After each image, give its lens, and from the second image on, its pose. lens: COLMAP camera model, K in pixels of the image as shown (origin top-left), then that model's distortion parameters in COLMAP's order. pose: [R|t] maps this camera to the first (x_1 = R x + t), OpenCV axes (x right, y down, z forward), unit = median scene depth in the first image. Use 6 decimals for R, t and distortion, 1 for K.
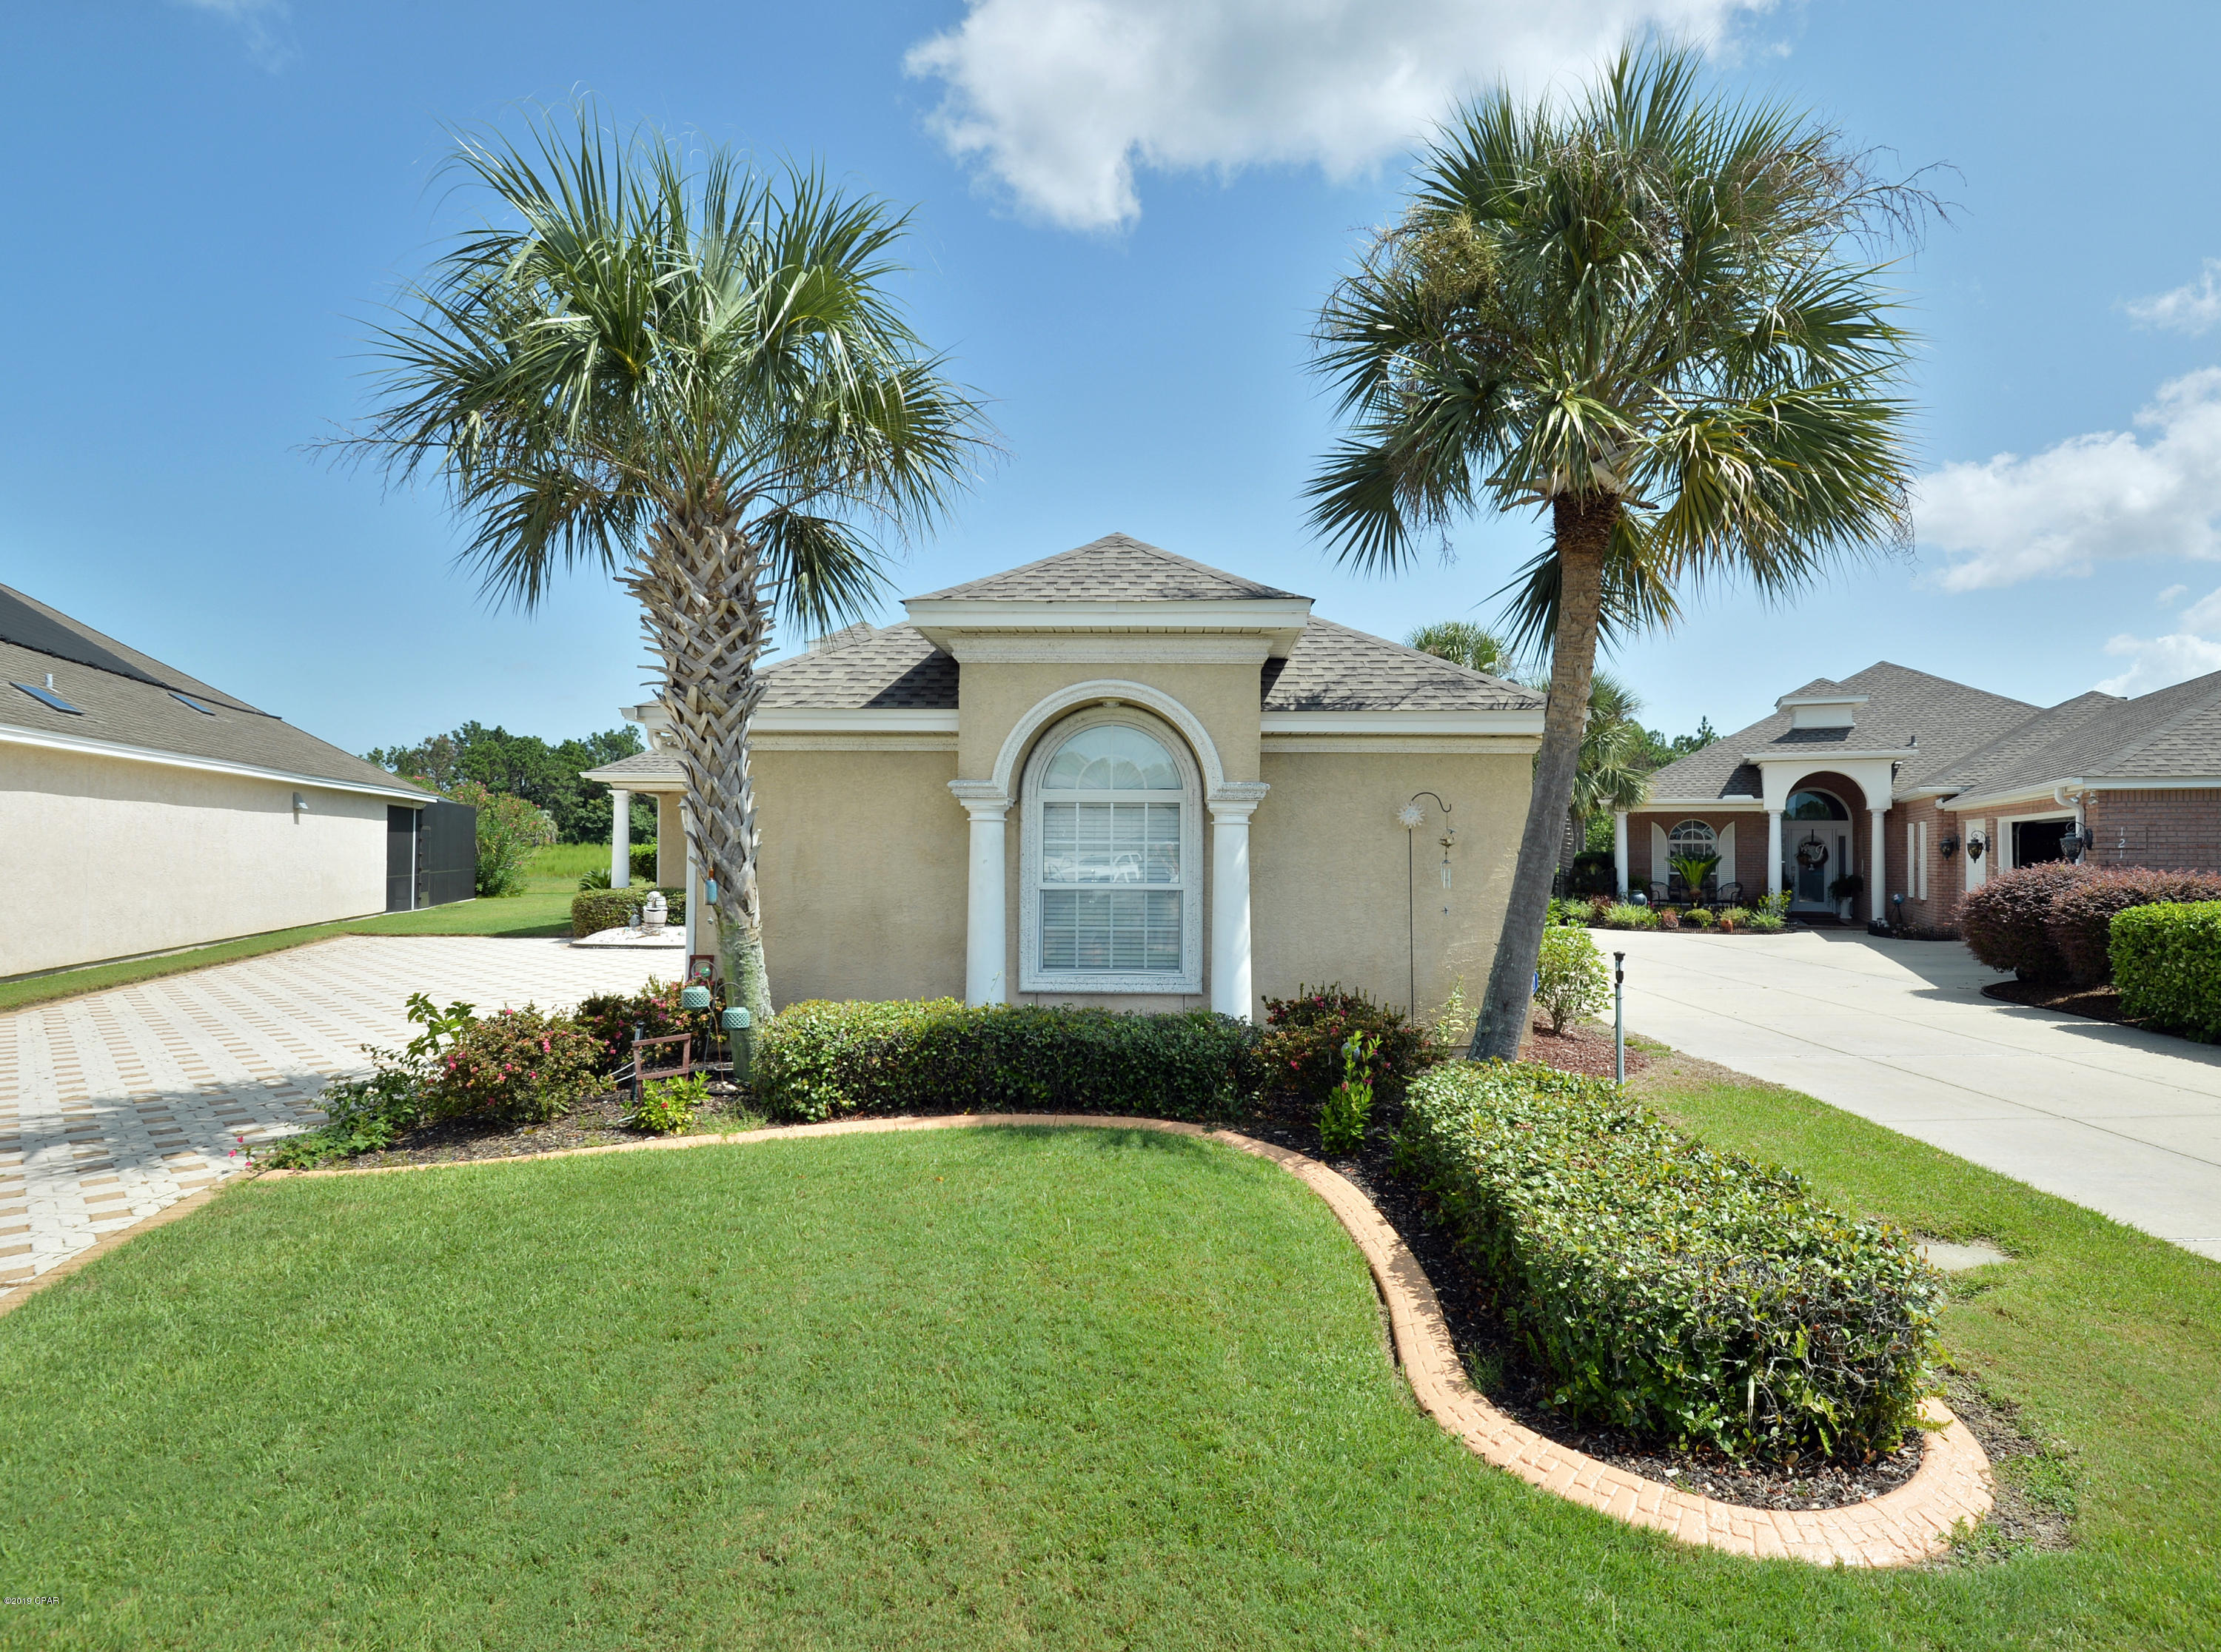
lens RADIAL K [[1210.3, 0, 1123.4], [0, 1210.3, 828.7], [0, 0, 1]] dist [-0.010068, -0.009262]
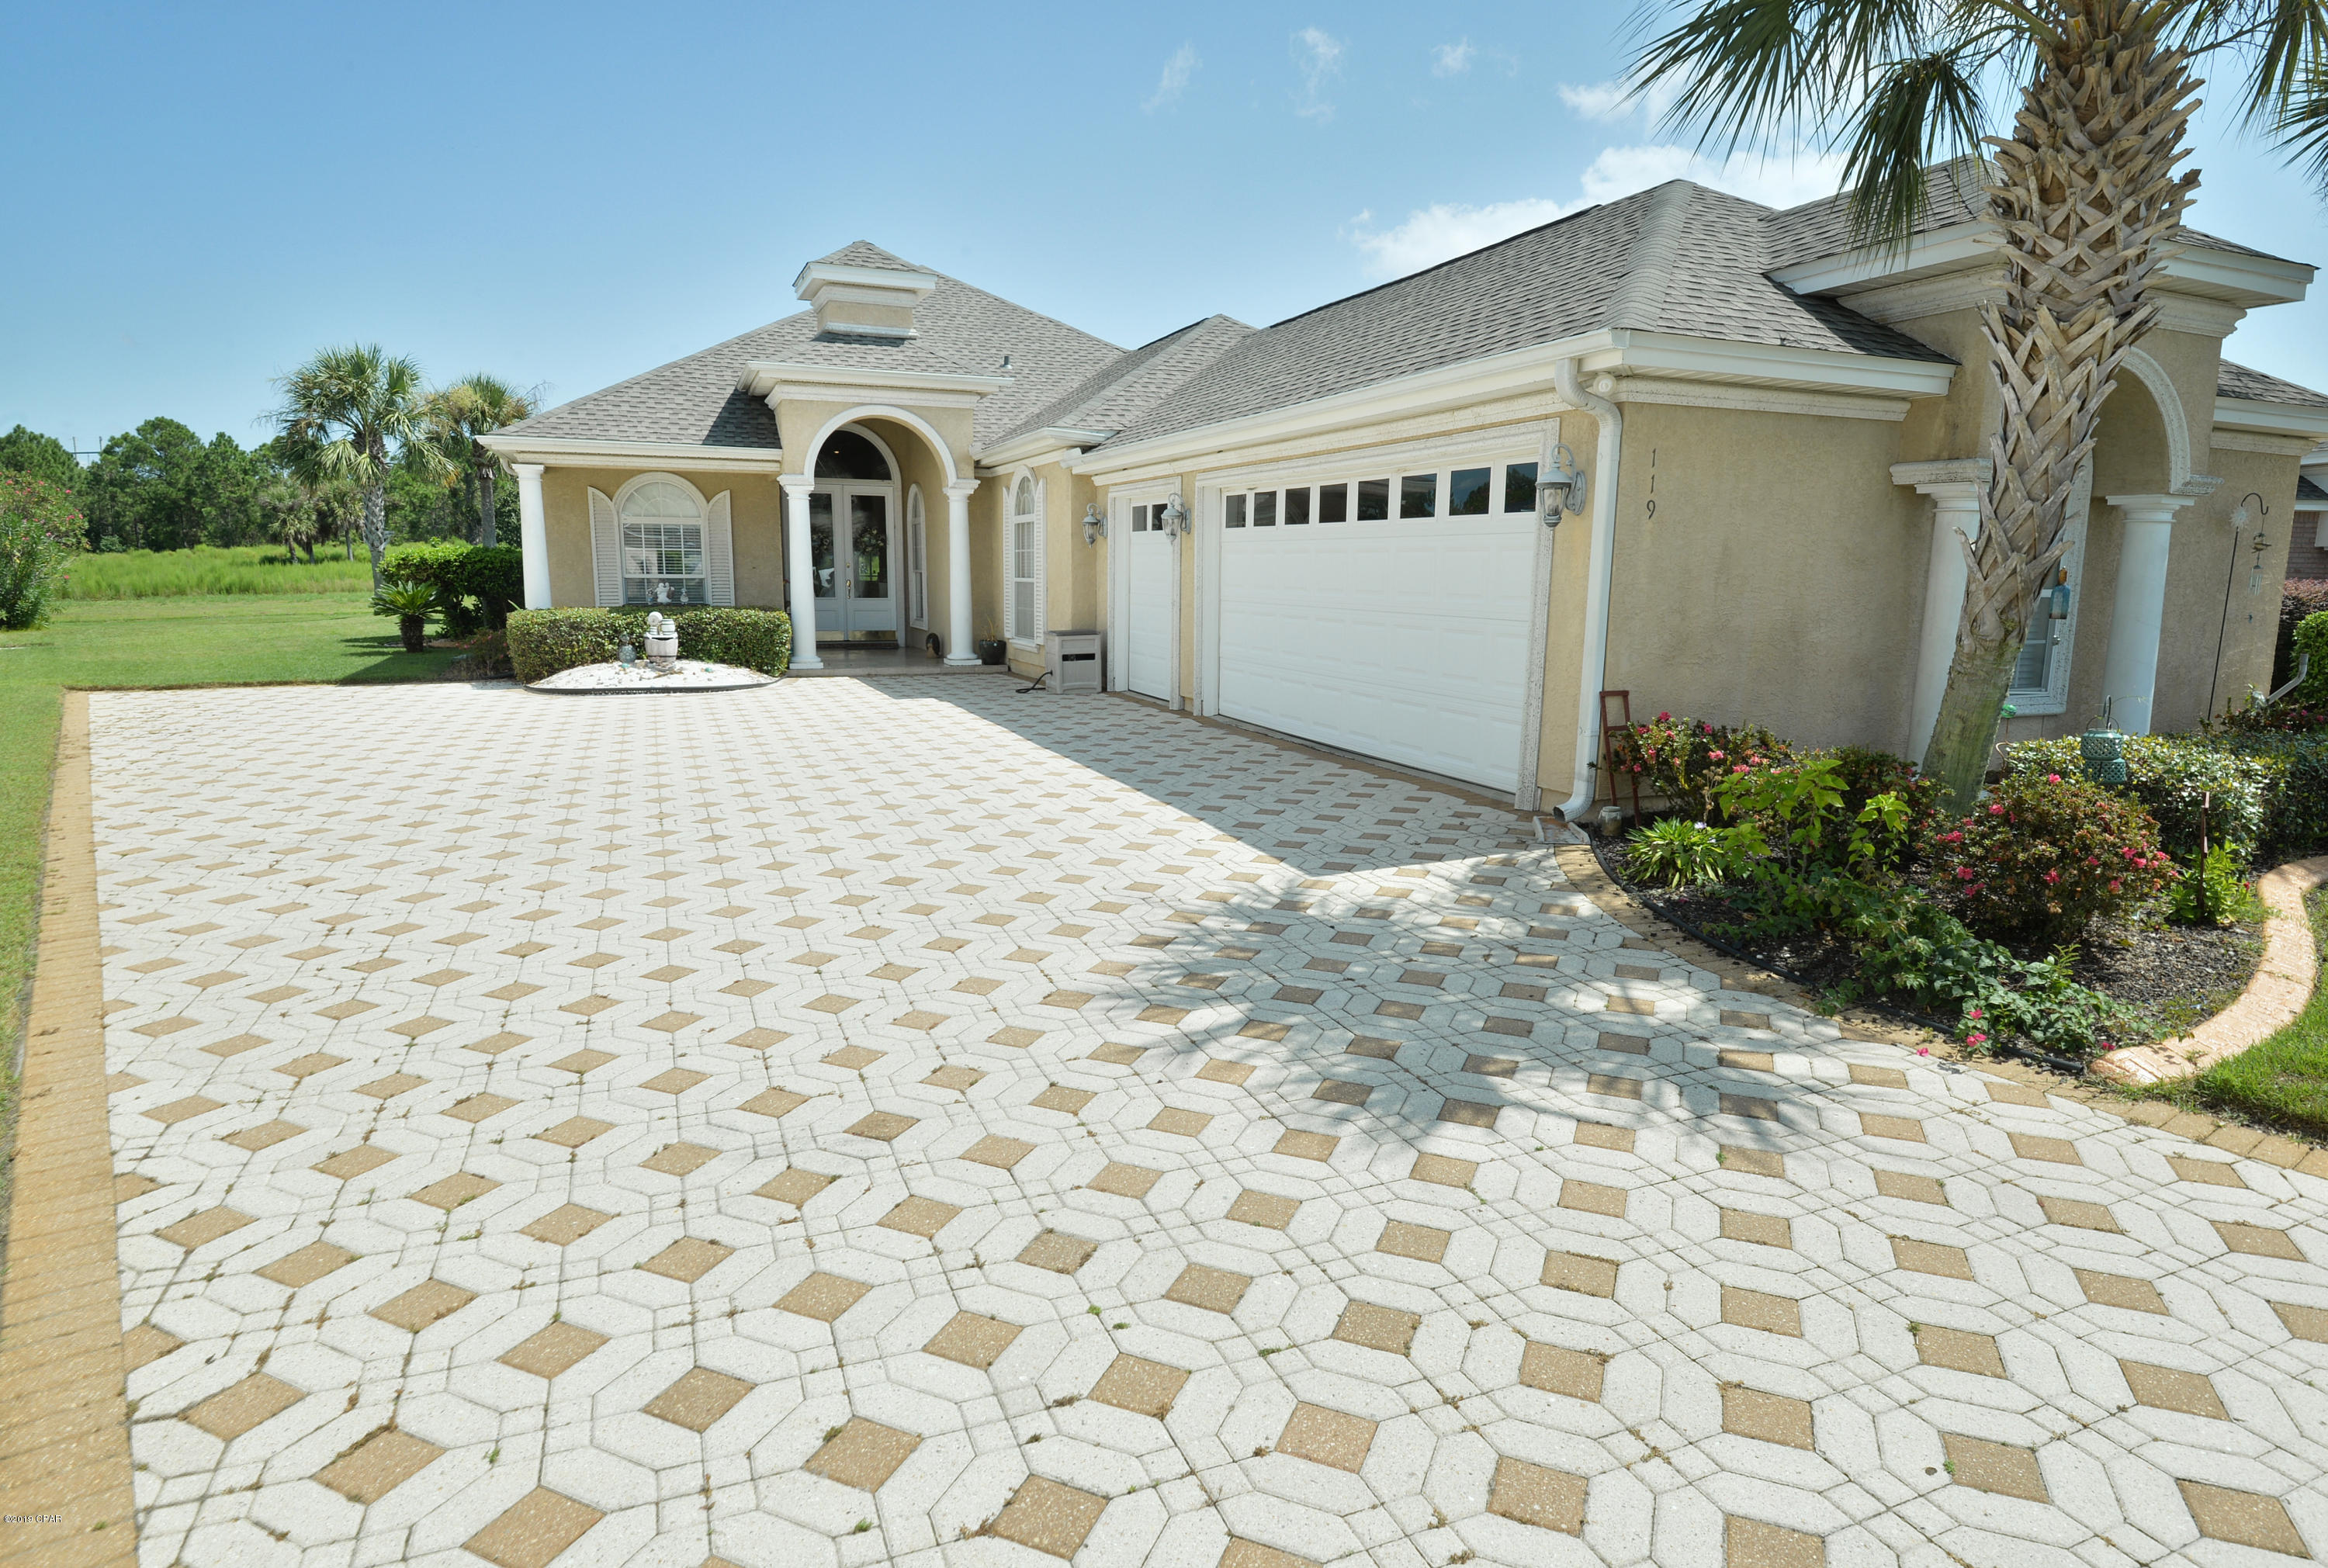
lens RADIAL K [[1278.1, 0, 1181.0], [0, 1278.1, 784.2], [0, 0, 1]] dist [-0.009013, -0.016186]
pose [[0.913835, -0.065291, 0.400803, -0.828016], [-0.011367, 0.982490, 0.185966, 0.017321], [-0.405927, -0.174498, 0.897092, 0.367184]]
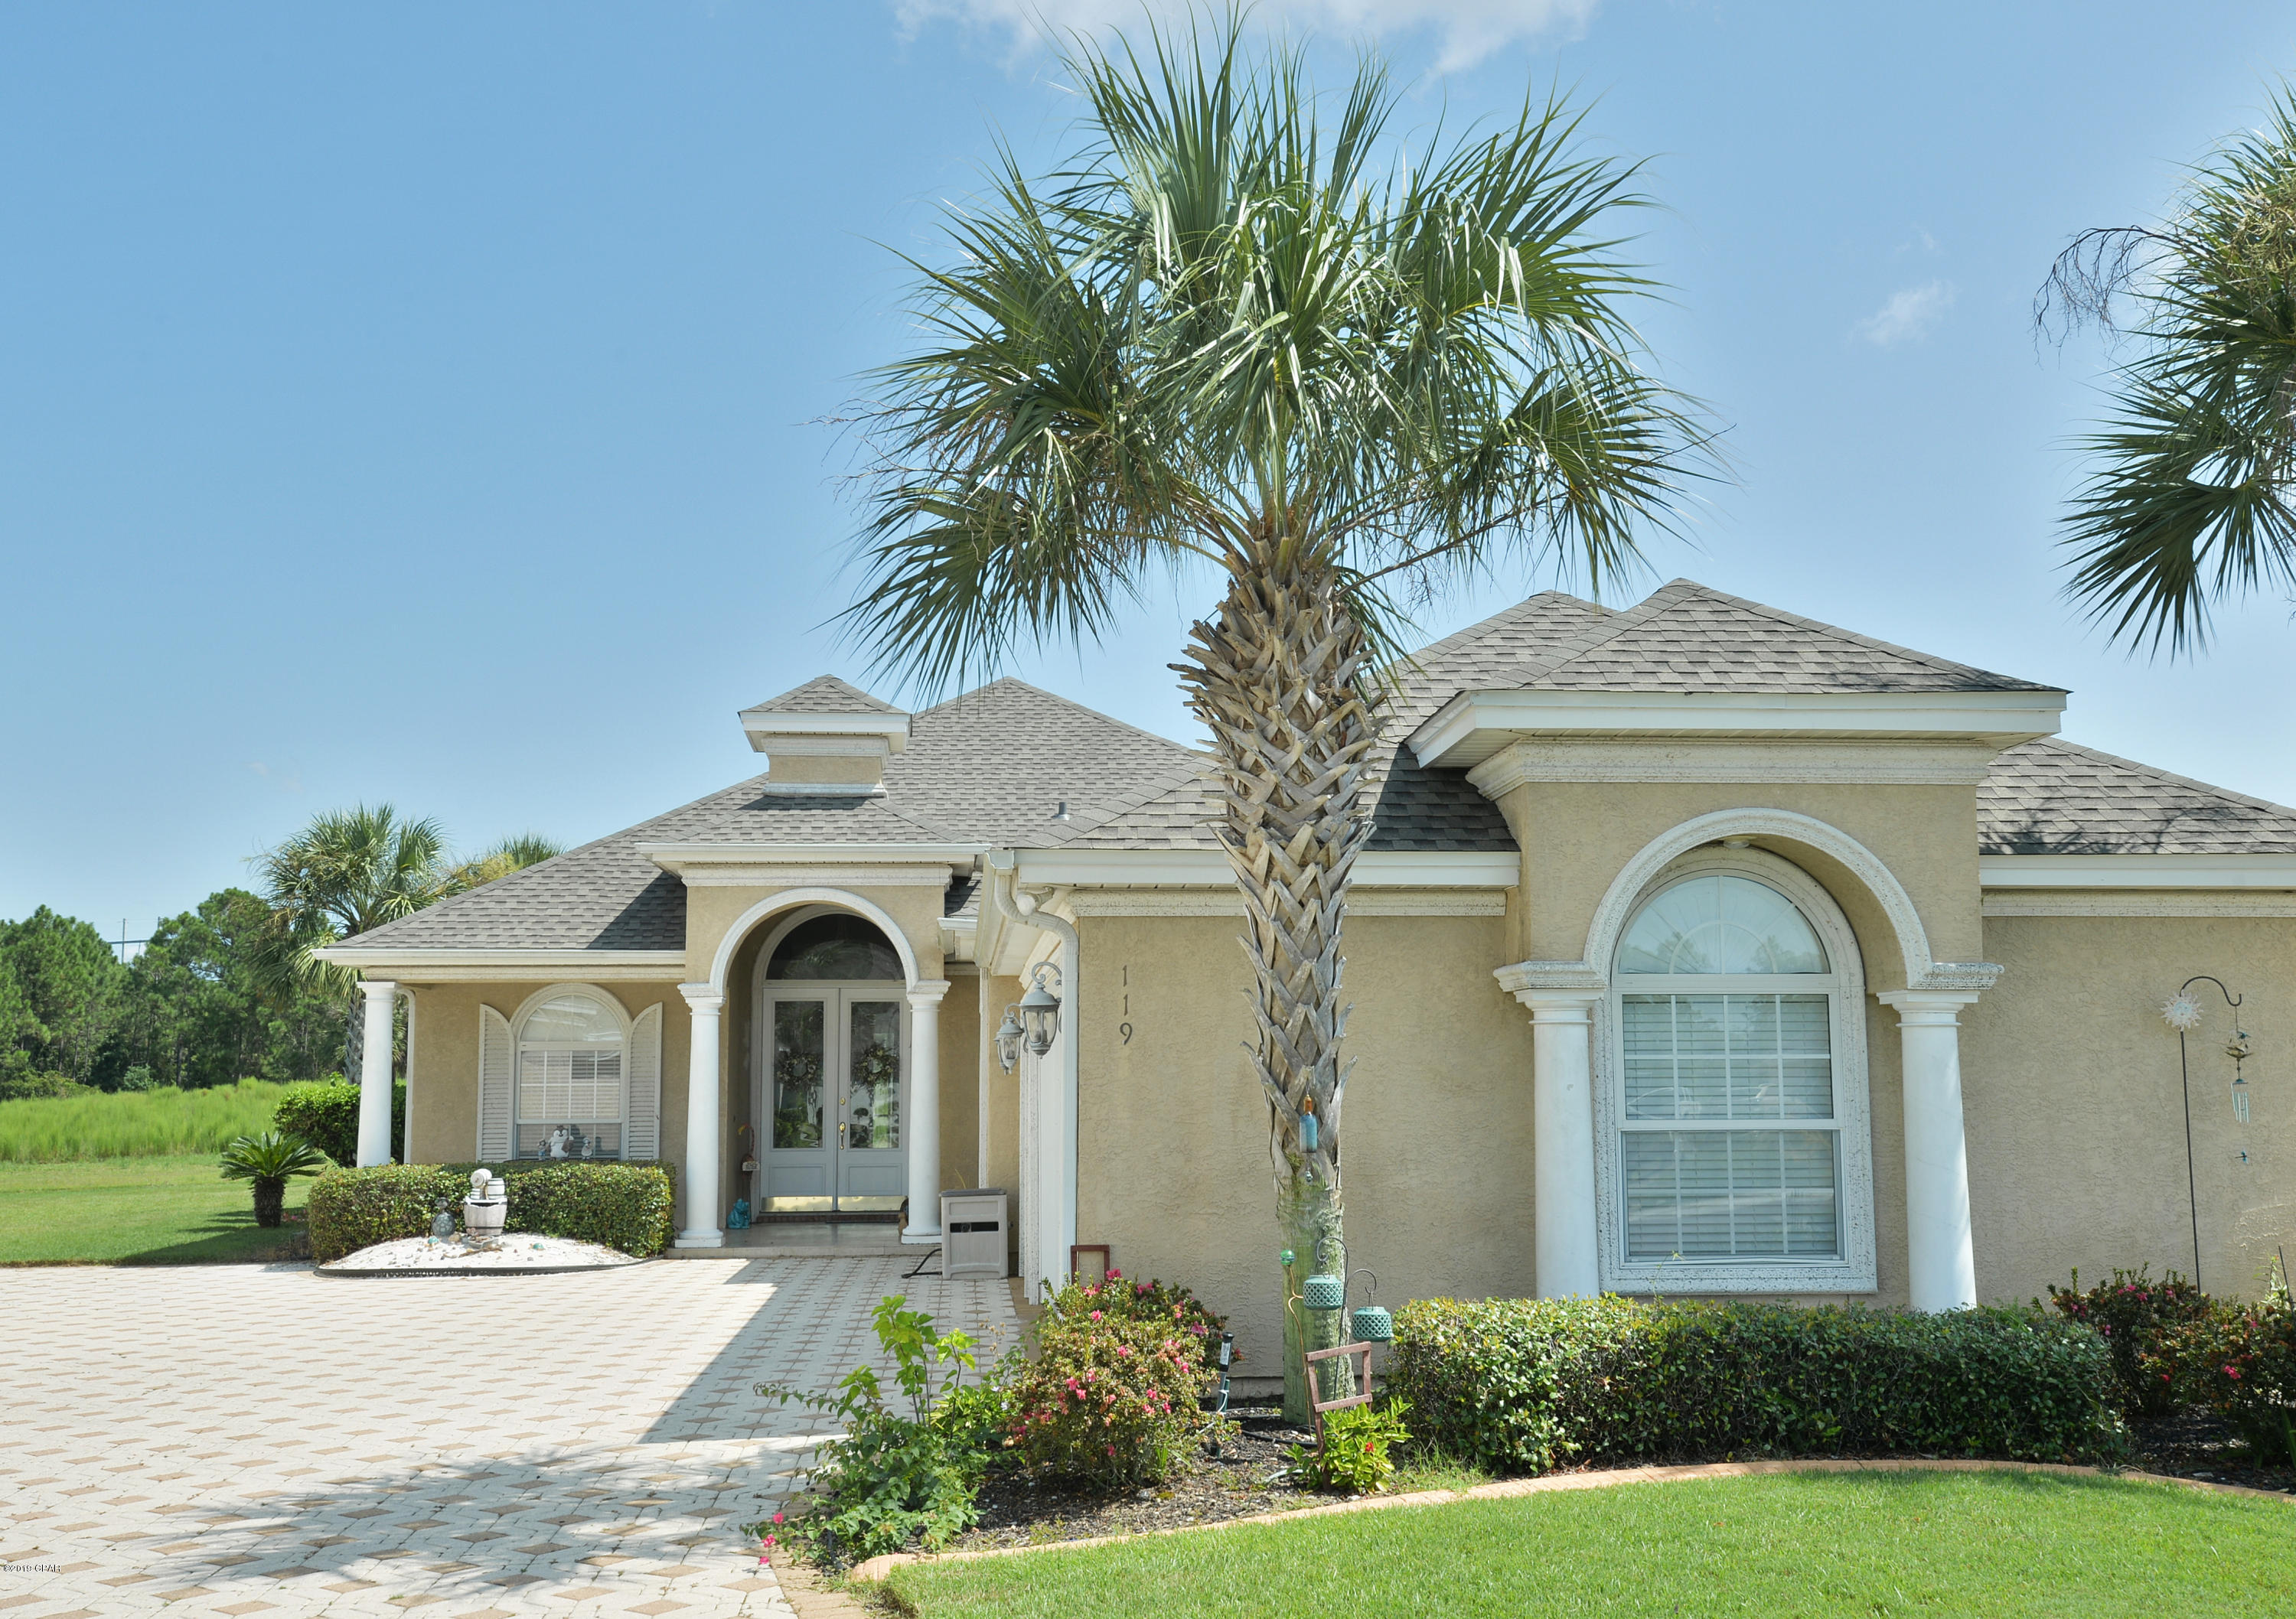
lens RADIAL K [[2376.4, 0, 1161.4], [0, 2376.4, 810.2], [0, 0, 1]] dist [0.046740, 0.000000]
pose [[0.993862, 0.000739, 0.110621, -0.409673], [0.010355, 0.994966, -0.099675, 0.003858], [-0.110138, 0.100208, 0.988852, -0.217021]]
